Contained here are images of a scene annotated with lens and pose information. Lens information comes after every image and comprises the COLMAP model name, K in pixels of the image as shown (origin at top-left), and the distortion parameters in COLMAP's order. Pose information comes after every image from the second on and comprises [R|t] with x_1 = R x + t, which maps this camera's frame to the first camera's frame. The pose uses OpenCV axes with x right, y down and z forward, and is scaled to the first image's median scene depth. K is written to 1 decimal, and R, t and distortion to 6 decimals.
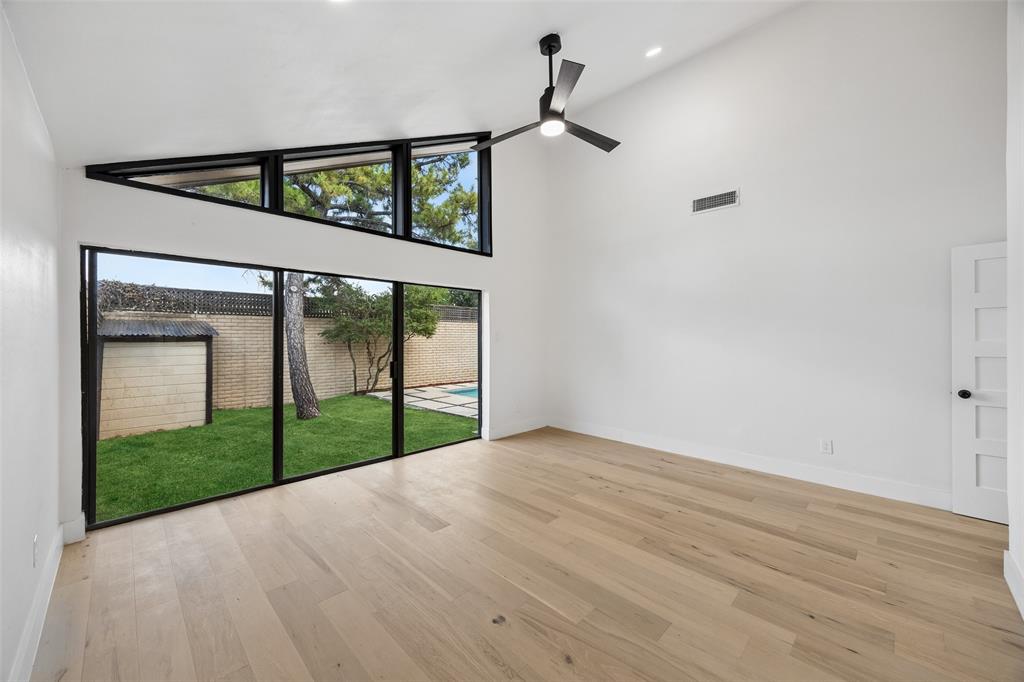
lens RADIAL K [[391.7, 0, 506.6], [0, 391.7, 336.9], [0, 0, 1]] dist [-0.005436, 0.000478]
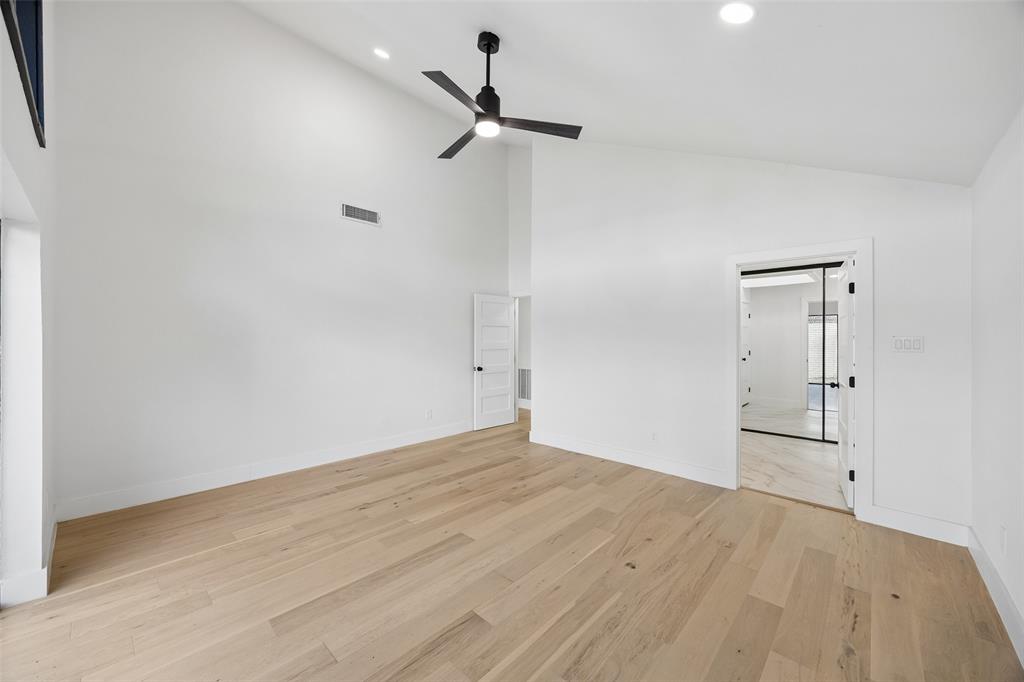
lens RADIAL K [[391.7, 0, 507.6], [0, 391.7, 338.4], [0, 0, 1]] dist [-0.005436, 0.000478]
pose [[-0.037512, -0.001062, 0.999296, -0.720398], [-0.001838, 0.999998, 0.000994, -0.008113], [-0.999294, -0.001799, -0.037514, 0.820362]]
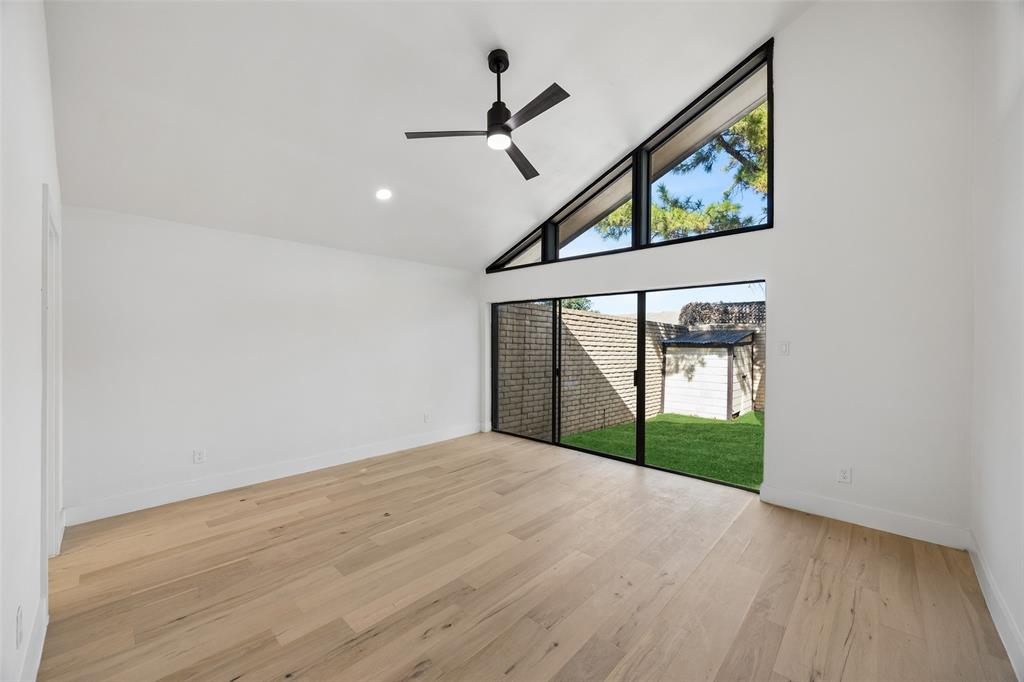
lens RADIAL K [[391.7, 0, 511.1], [0, 391.7, 342.2], [0, 0, 1]] dist [-0.005436, 0.000478]
pose [[0.034723, 0.004344, -0.999388, 0.944958], [-0.009827, 0.999944, 0.004005, -0.013658], [0.999349, 0.009682, 0.034764, 0.829682]]
